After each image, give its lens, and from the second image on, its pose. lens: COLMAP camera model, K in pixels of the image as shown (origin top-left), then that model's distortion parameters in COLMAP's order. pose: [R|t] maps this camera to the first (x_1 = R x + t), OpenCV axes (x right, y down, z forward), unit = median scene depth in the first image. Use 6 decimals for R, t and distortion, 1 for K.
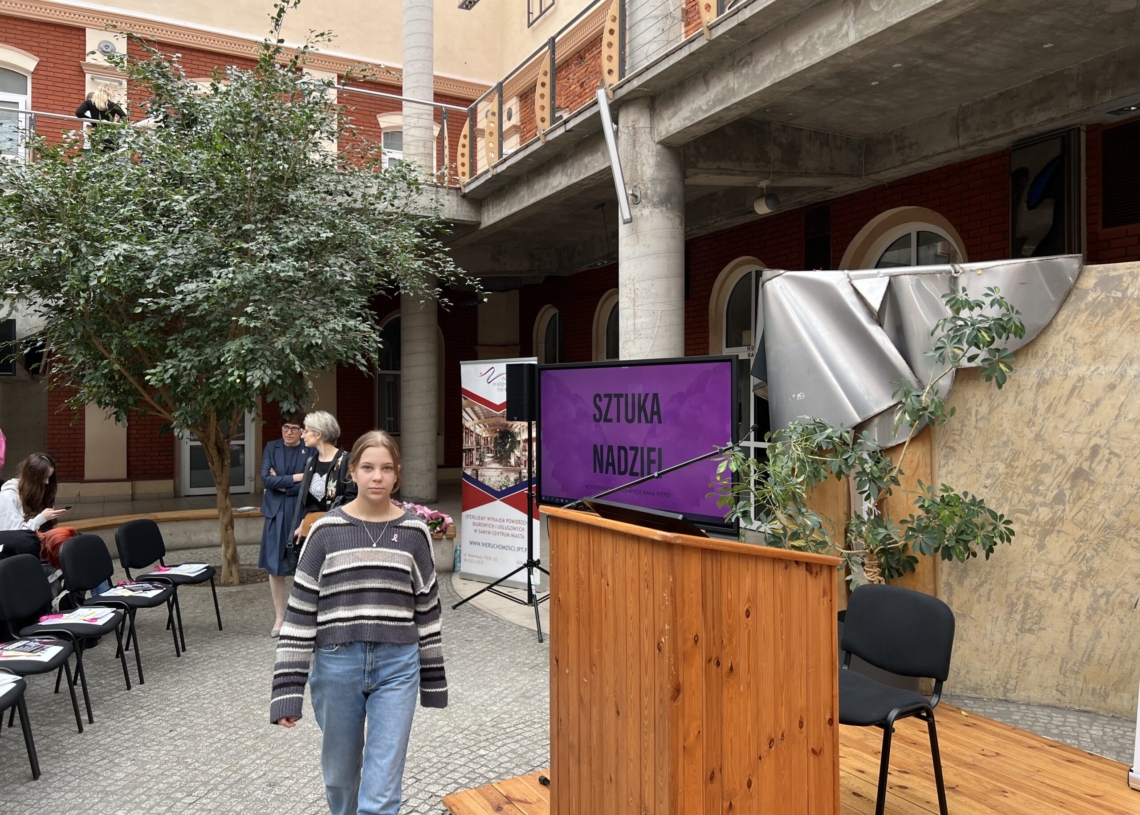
lens RADIAL K [[854.1, 0, 570.8], [0, 854.1, 403.4], [0, 0, 1]] dist [0.037487, -0.043192]
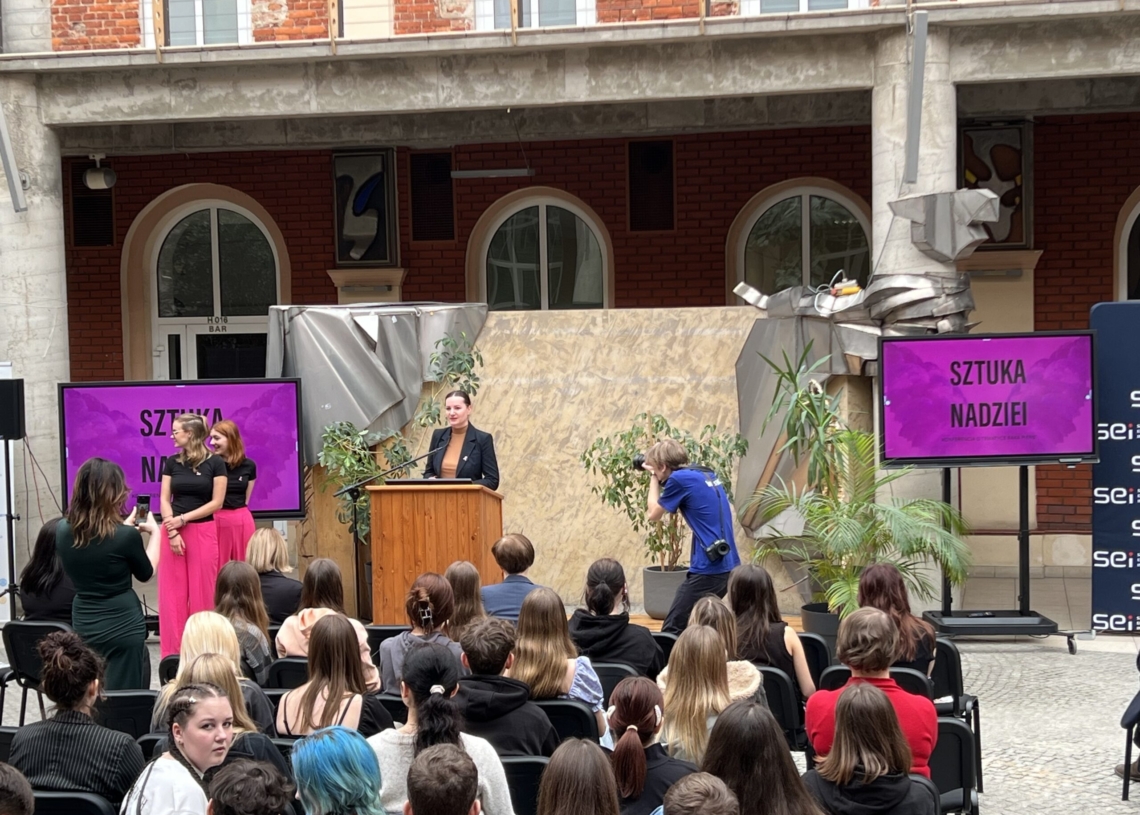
lens RADIAL K [[1959.6, 0, 580.6], [0, 1959.6, 414.0], [0, 0, 1]] dist [0.102672, 0.000000]
pose [[0.640778, -0.054490, 0.765790, -1.831000], [0.019928, 0.998322, 0.054360, -0.156706], [-0.767467, -0.019572, 0.640789, -1.248497]]
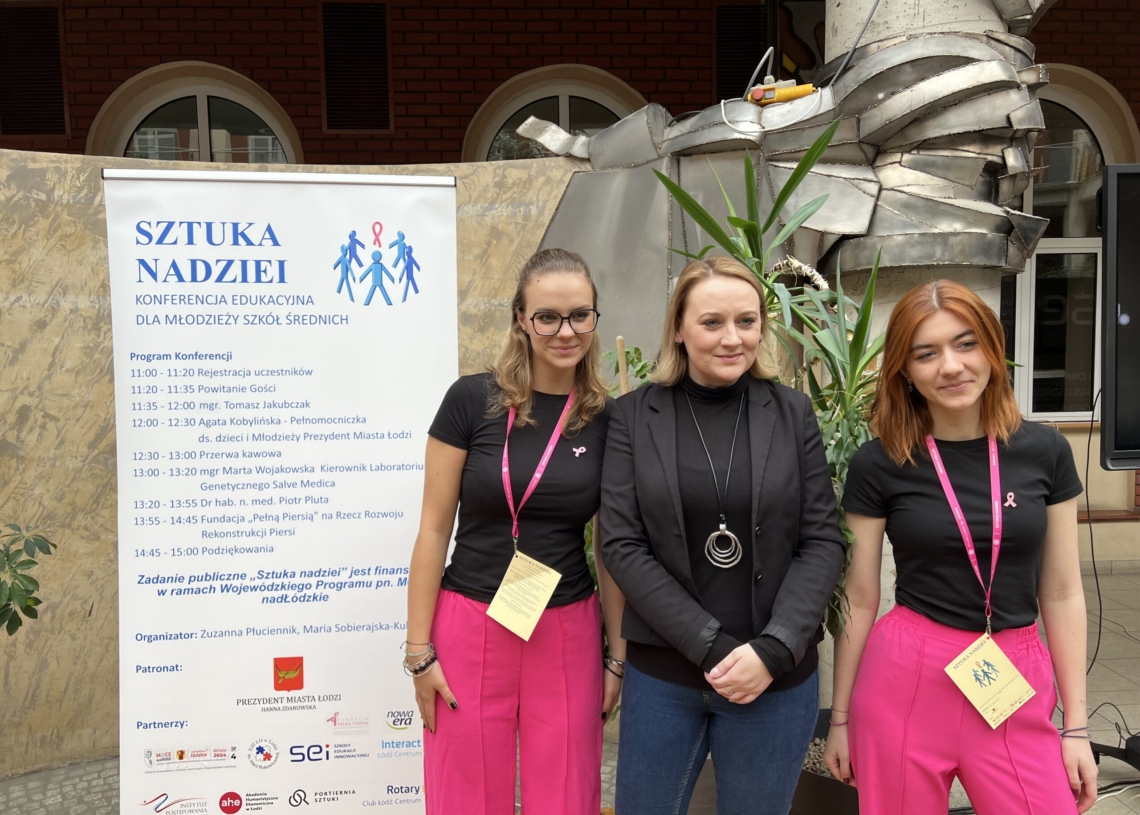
lens RADIAL K [[854.1, 0, 576.0], [0, 854.1, 417.2], [0, 0, 1]] dist [0.037487, -0.043192]
pose [[0.408886, -0.076891, 0.909340, 0.138822], [0.016400, 0.996902, 0.076920, 0.009337], [-0.912438, -0.016539, 0.408881, 0.274047]]
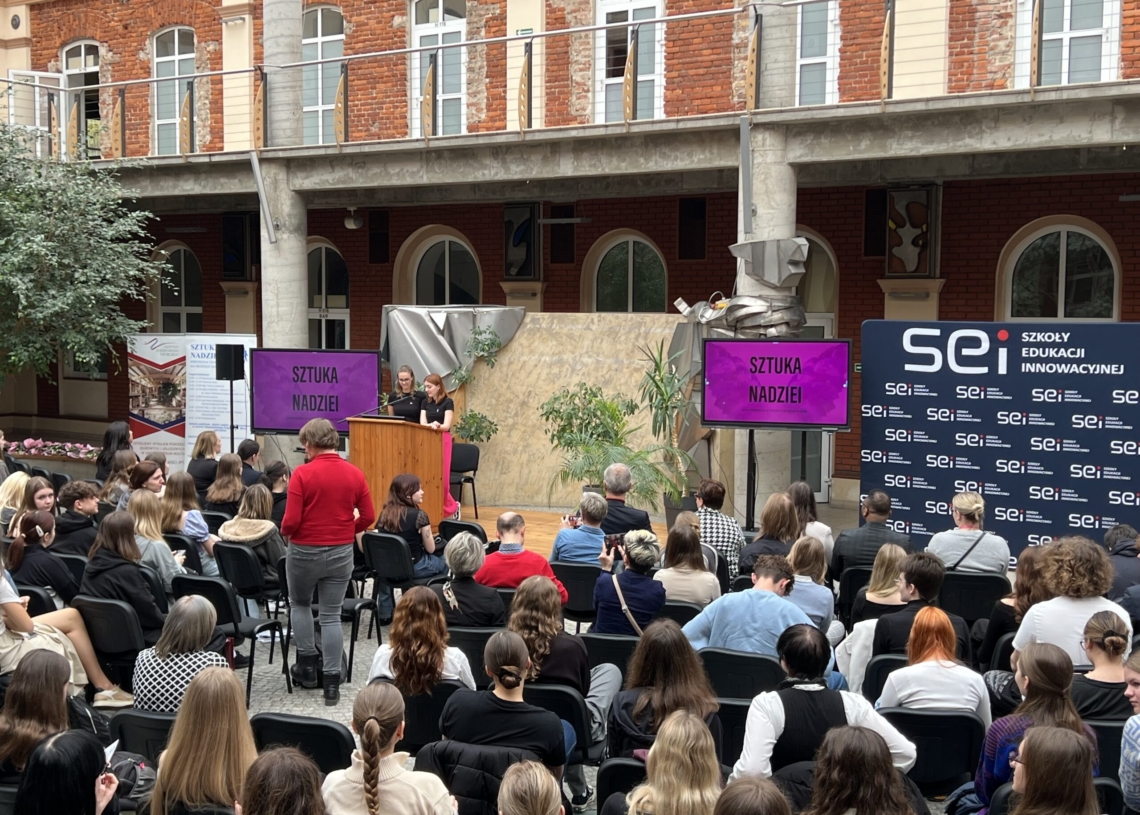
lens RADIAL K [[1478.3, 0, 575.0], [0, 1478.3, 416.0], [0, 0, 1]] dist [0.085876, 0.000000]
pose [[0.879135, -0.029020, 0.475688, -1.116862], [-0.008215, 0.997073, 0.076010, -0.177087], [-0.476501, -0.070731, 0.876324, -2.416699]]
